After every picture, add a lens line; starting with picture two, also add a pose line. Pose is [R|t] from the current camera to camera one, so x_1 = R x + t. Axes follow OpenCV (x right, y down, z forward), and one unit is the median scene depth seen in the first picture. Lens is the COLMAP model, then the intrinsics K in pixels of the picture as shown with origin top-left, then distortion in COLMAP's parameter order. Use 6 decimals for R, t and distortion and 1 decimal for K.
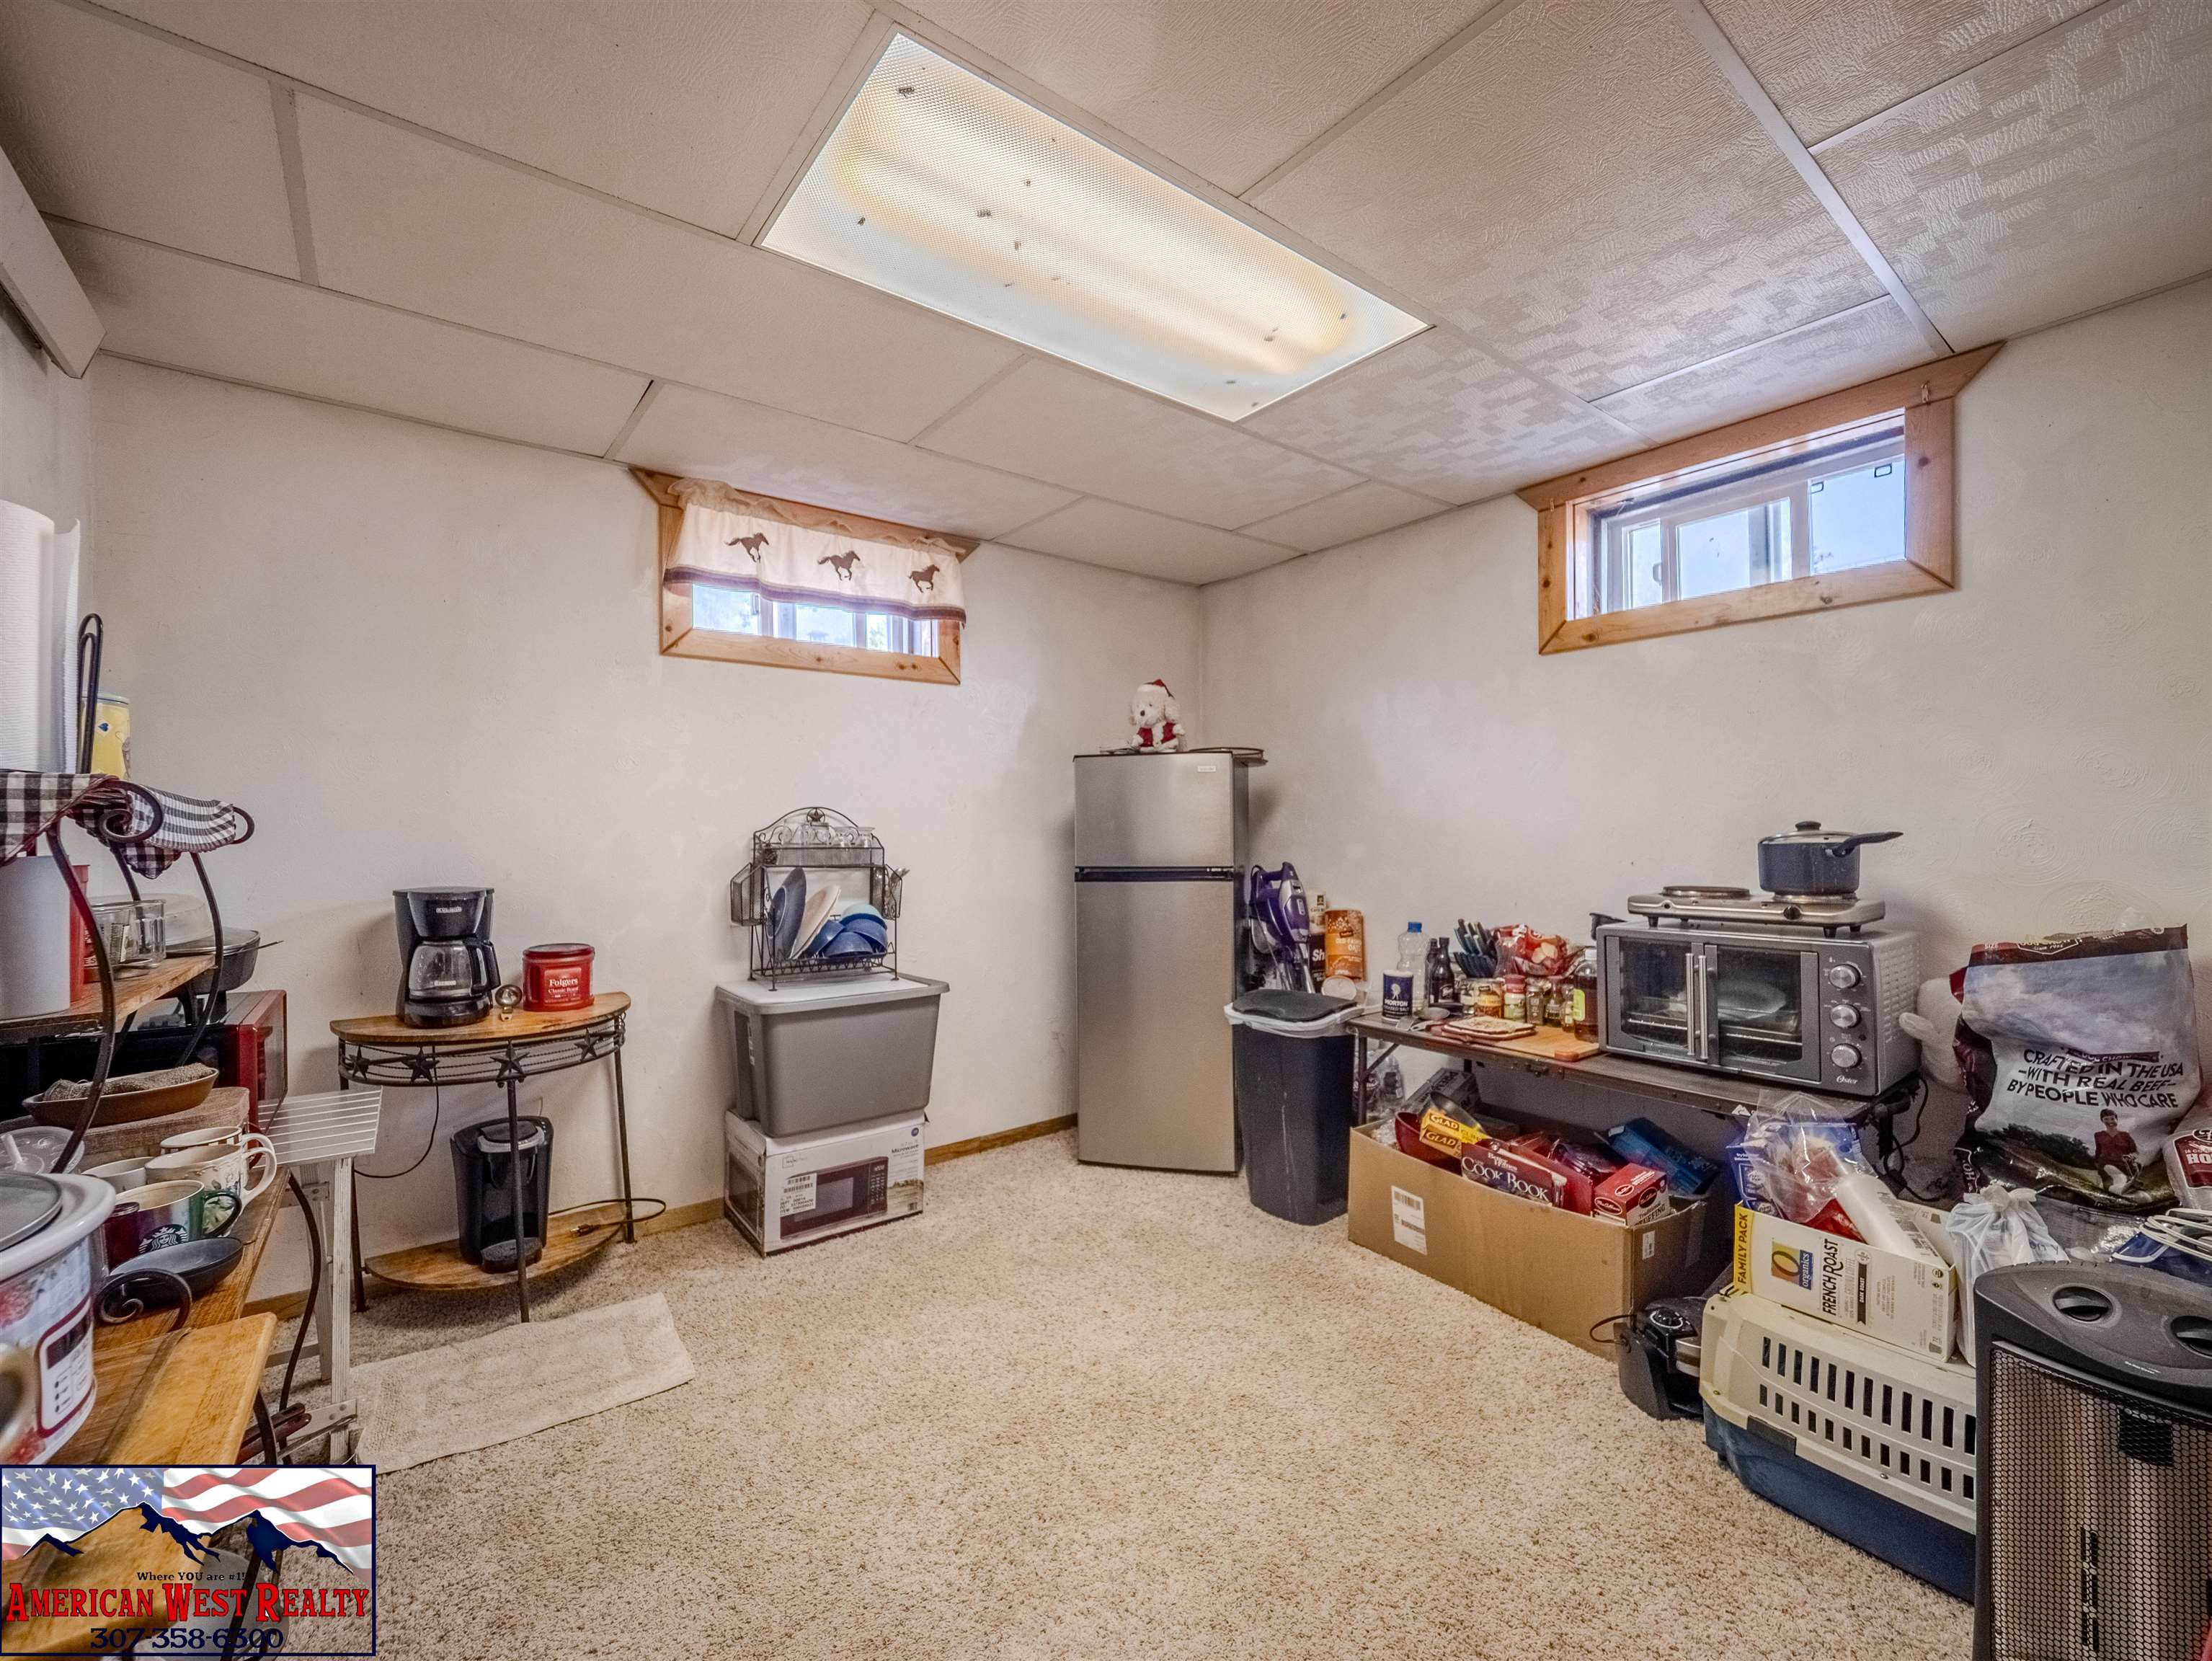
lens RADIAL K [[935.5, 0, 1105.5], [0, 935.5, 827.0], [0, 0, 1]] dist [-0.000903, 0.000760]
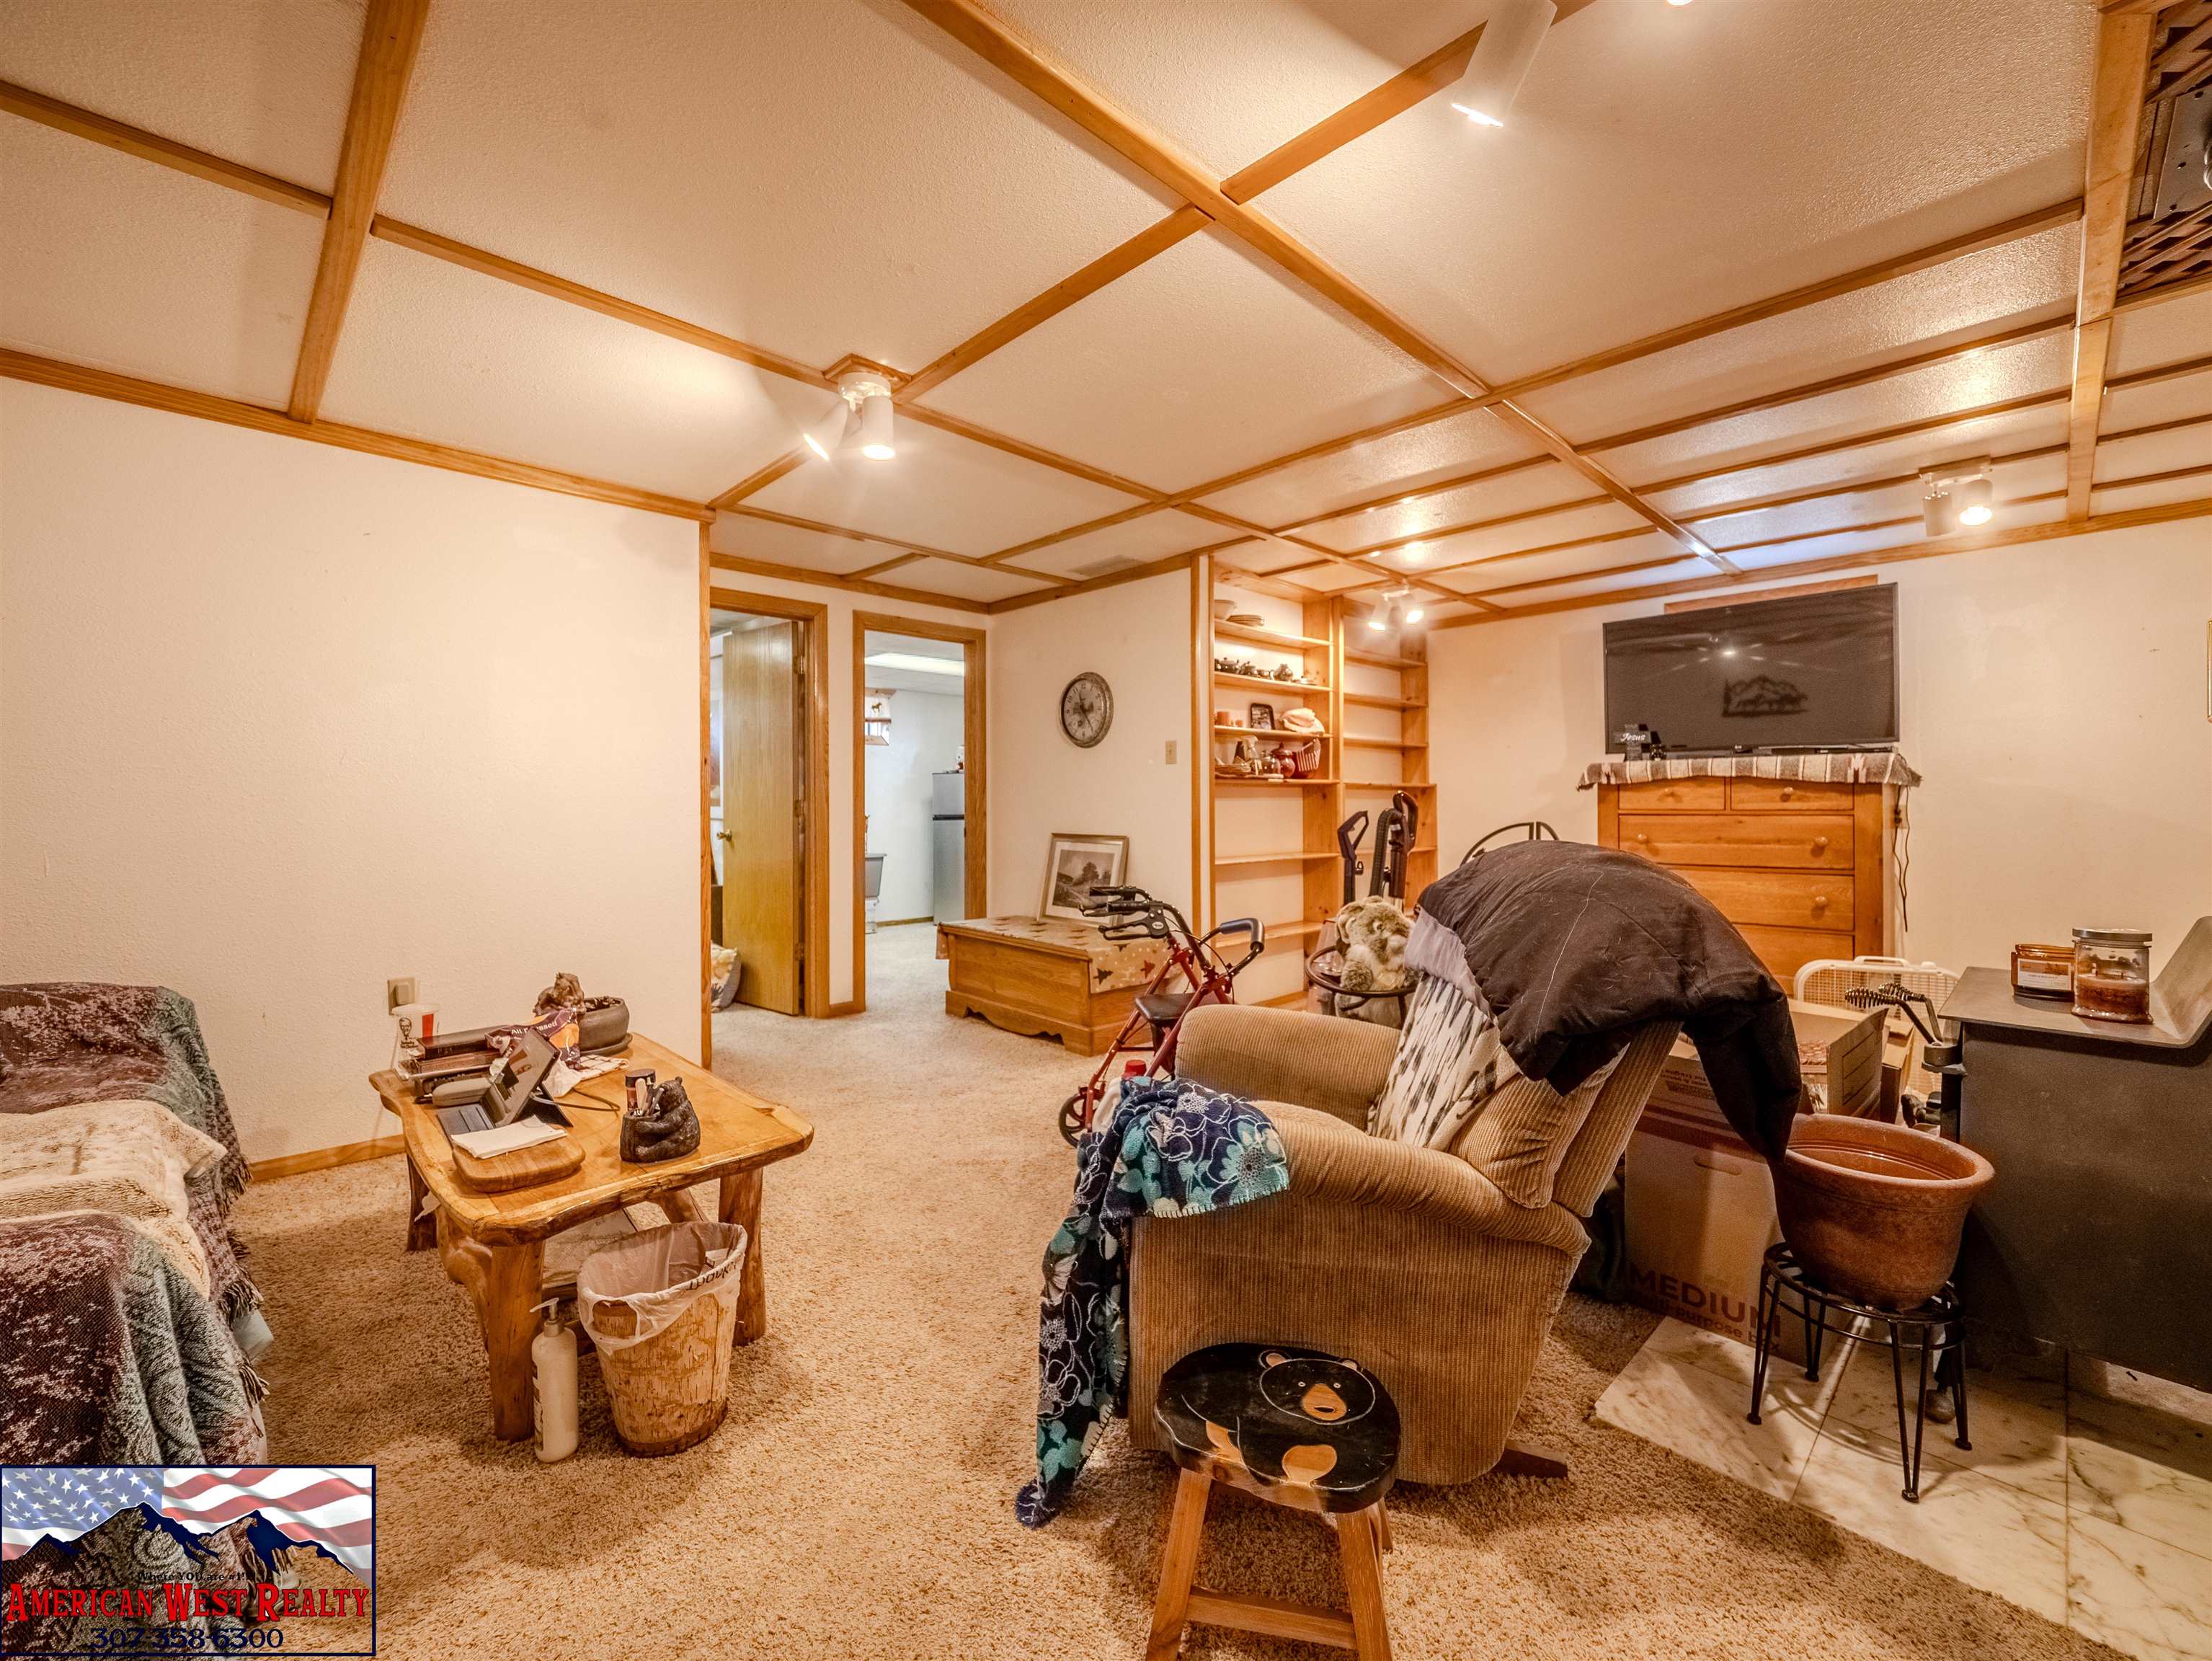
lens RADIAL K [[935.5, 0, 1107.9], [0, 935.5, 815.4], [0, 0, 1]] dist [-0.000903, 0.000760]
pose [[0.993712, 0.007006, 0.111745, 0.168214], [-0.008124, 0.999921, 0.009558, 0.013702], [-0.111669, -0.010405, 0.993691, -1.720354]]
